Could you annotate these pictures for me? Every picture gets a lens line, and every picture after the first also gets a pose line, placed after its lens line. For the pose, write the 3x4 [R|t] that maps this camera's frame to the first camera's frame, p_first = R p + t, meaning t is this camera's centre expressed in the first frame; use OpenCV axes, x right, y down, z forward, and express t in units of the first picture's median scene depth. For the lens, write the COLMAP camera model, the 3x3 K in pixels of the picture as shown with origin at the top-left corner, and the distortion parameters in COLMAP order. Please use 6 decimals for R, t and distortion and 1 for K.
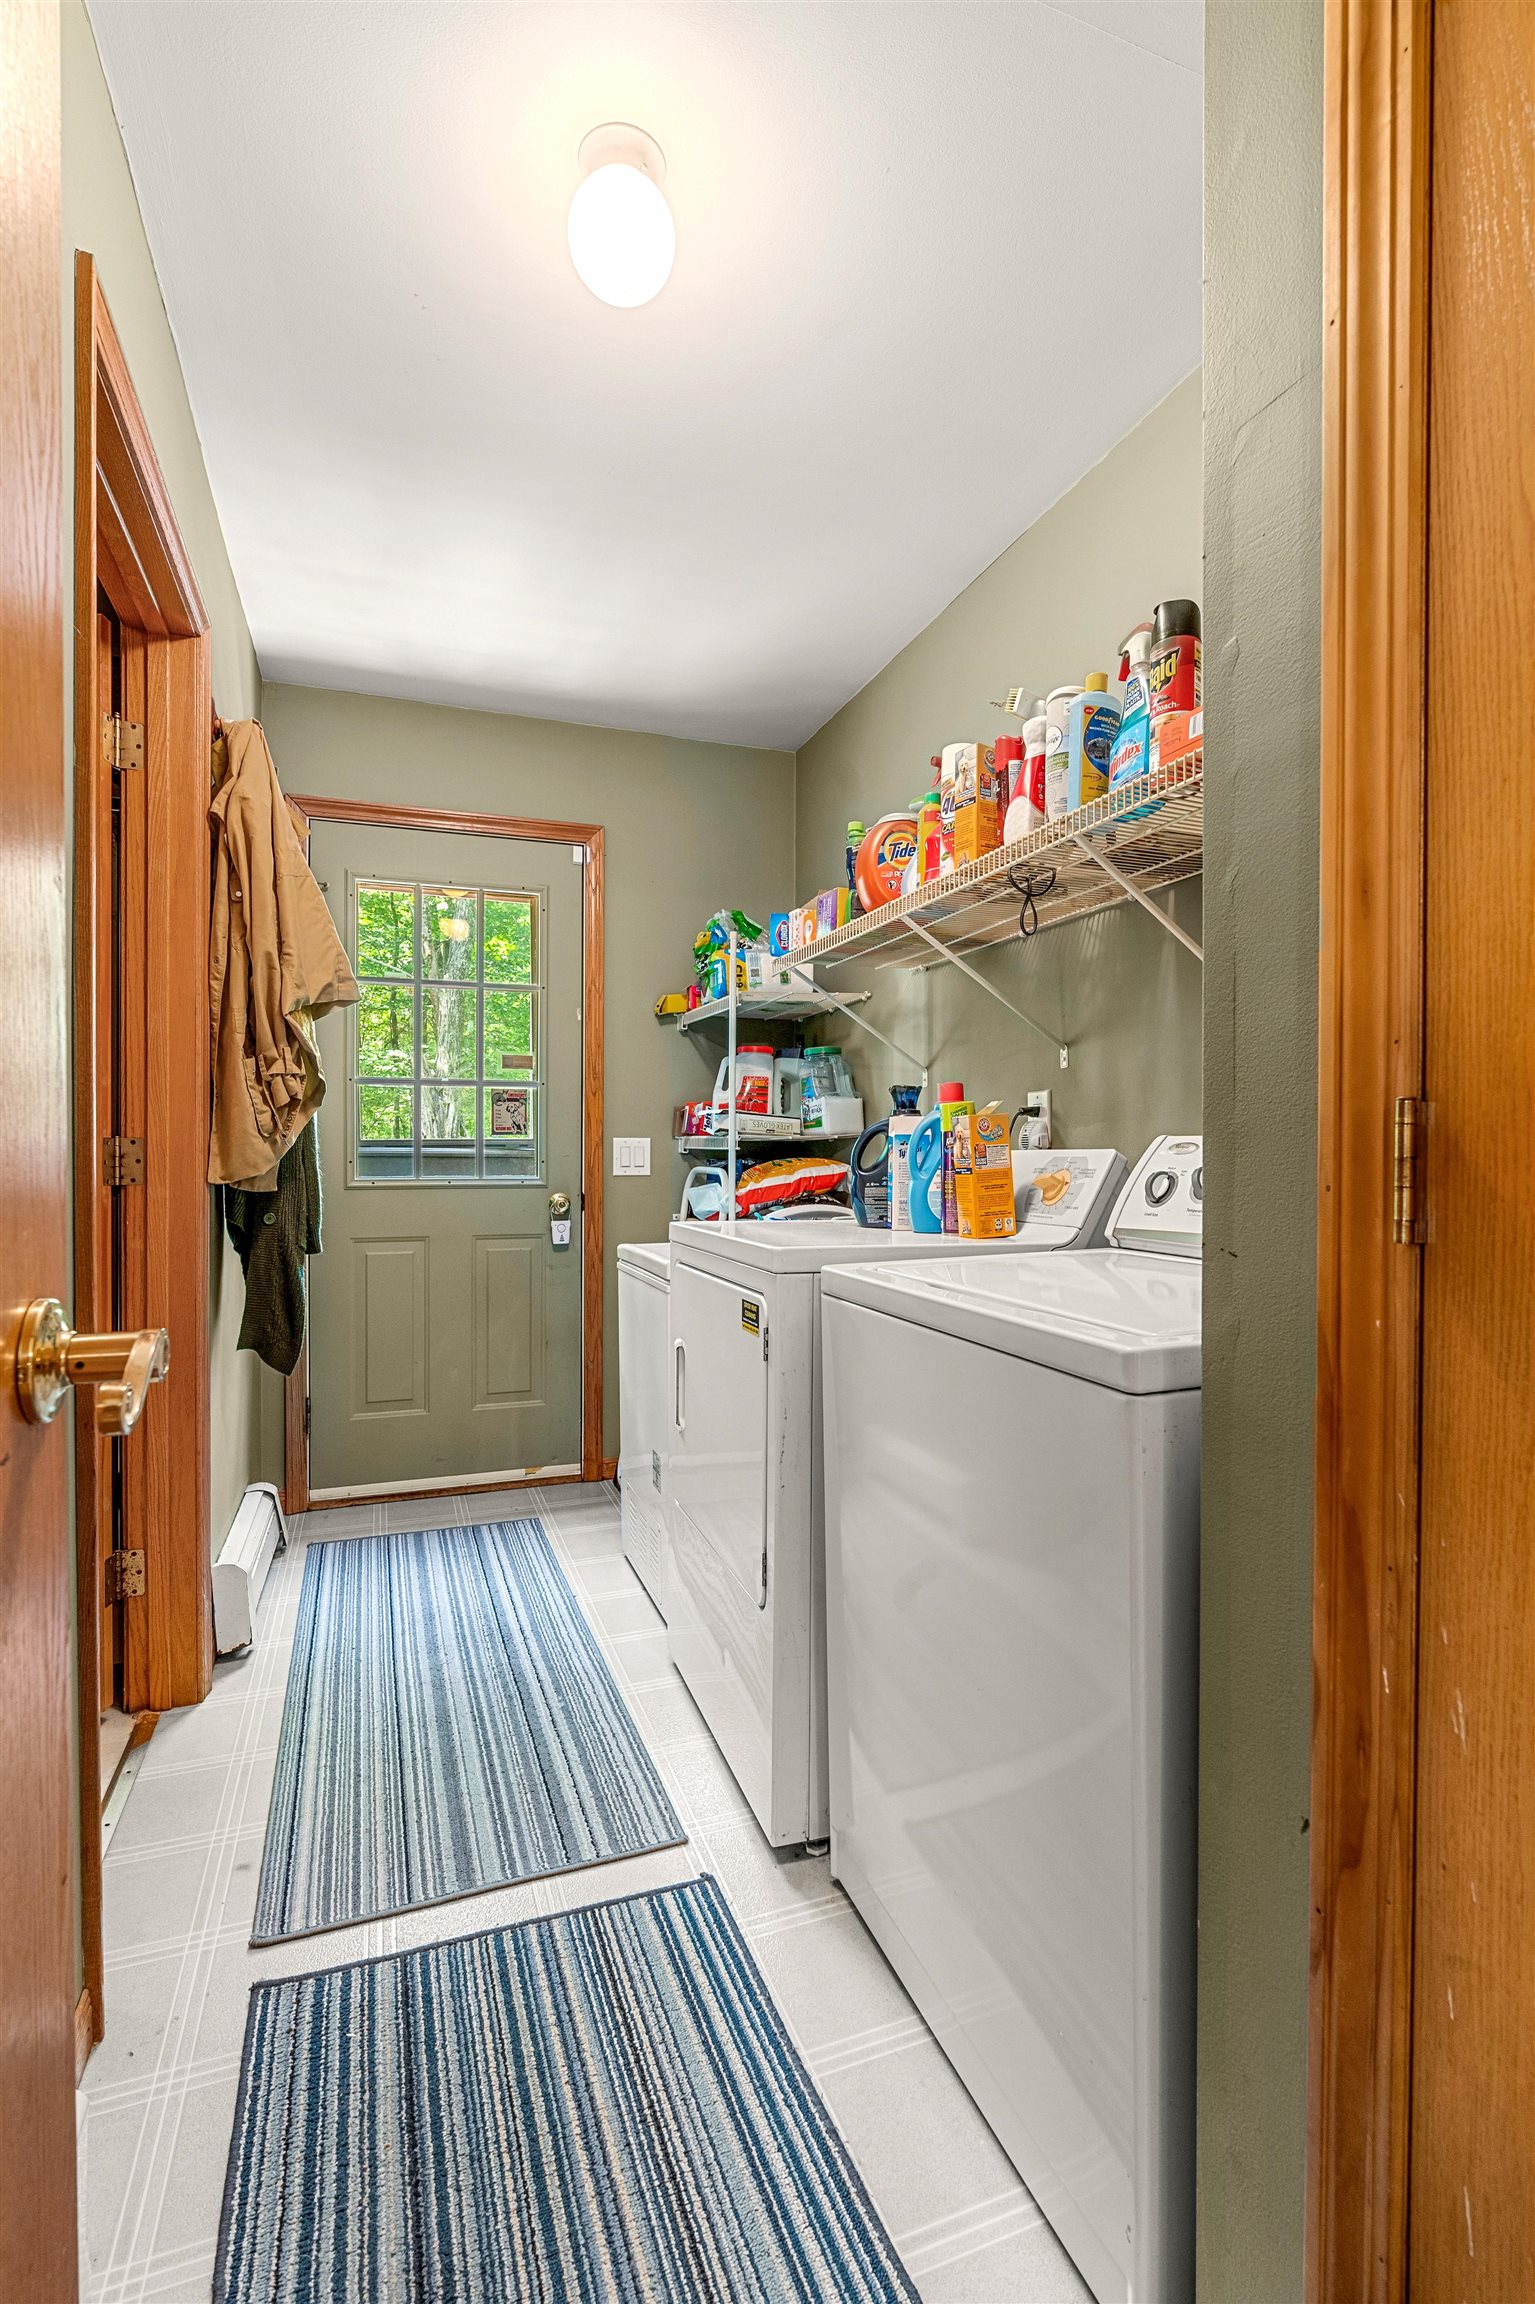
lens RADIAL K [[1042.6, 0, 767.5], [0, 1042.6, 1152.0], [0, 0, 1]] dist [-0.013438, 0.010399]
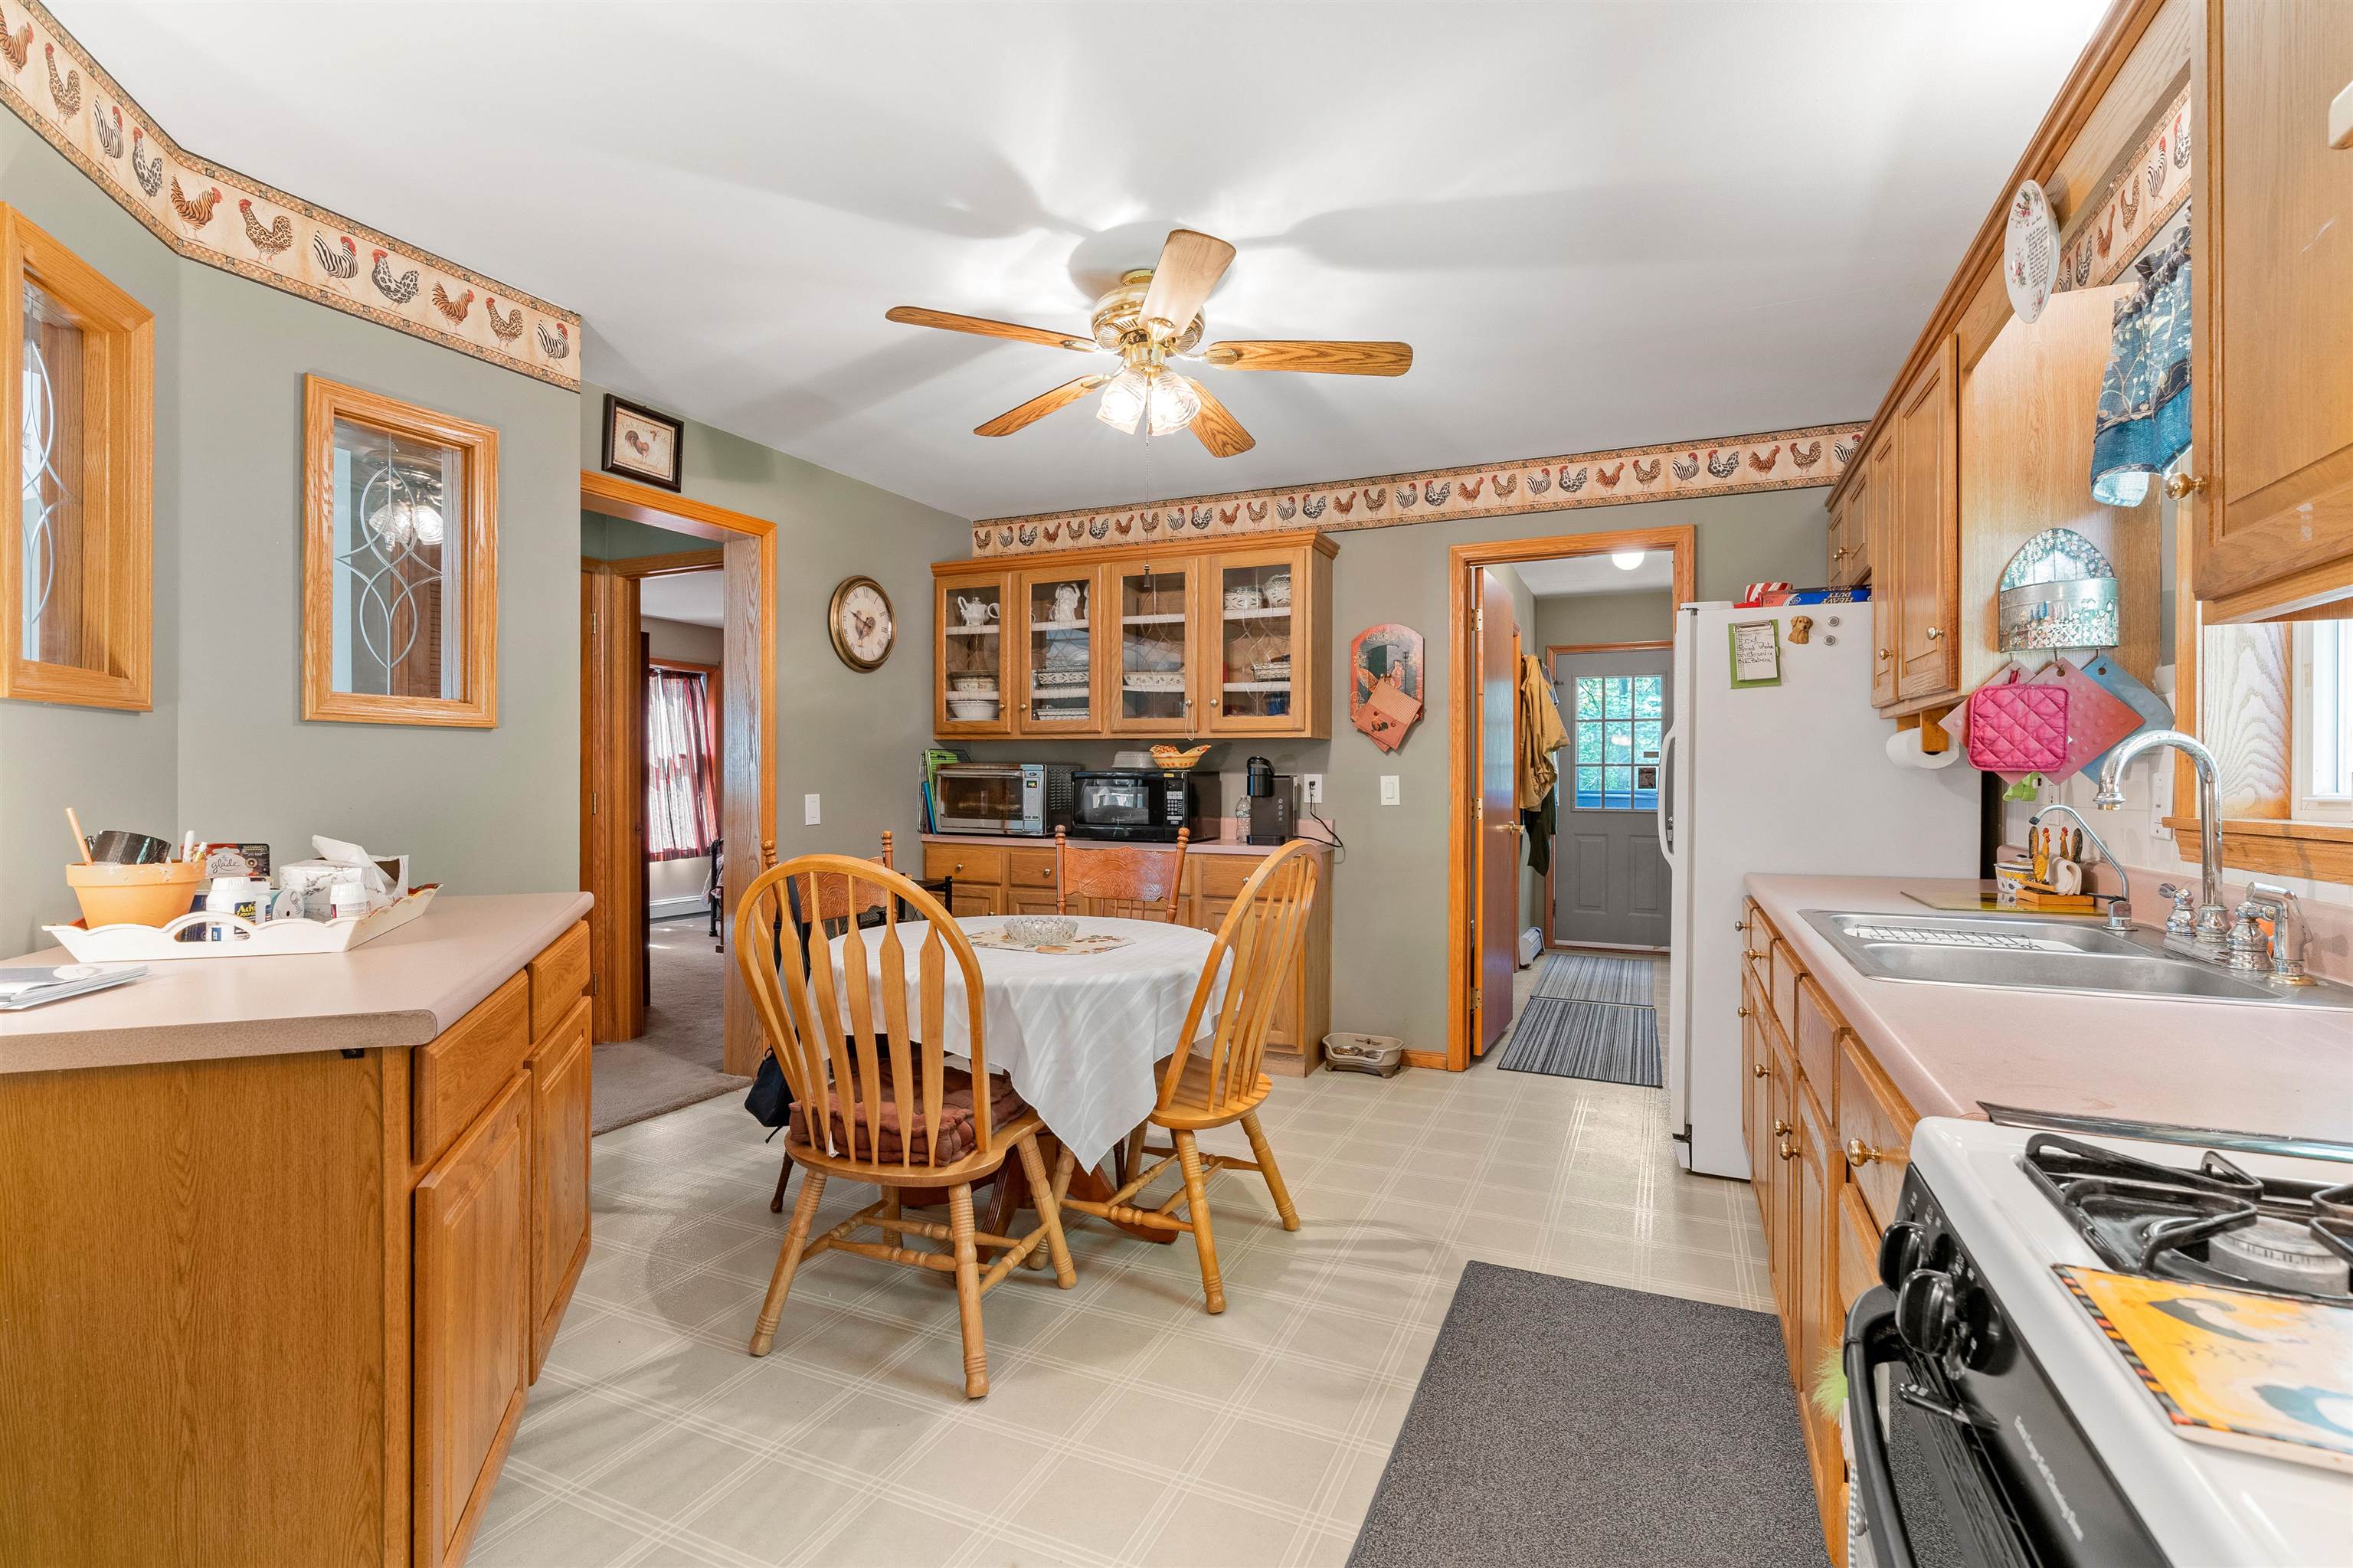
lens RADIAL K [[1064.8, 0, 1170.4], [0, 1064.8, 782.8], [0, 0, 1]] dist [-0.013438, 0.010399]
pose [[0.705573, 0.001797, -0.708635, 0.711224], [-0.005025, 0.999984, -0.002468, -0.022932], [0.708619, 0.005302, 0.705571, -1.442044]]
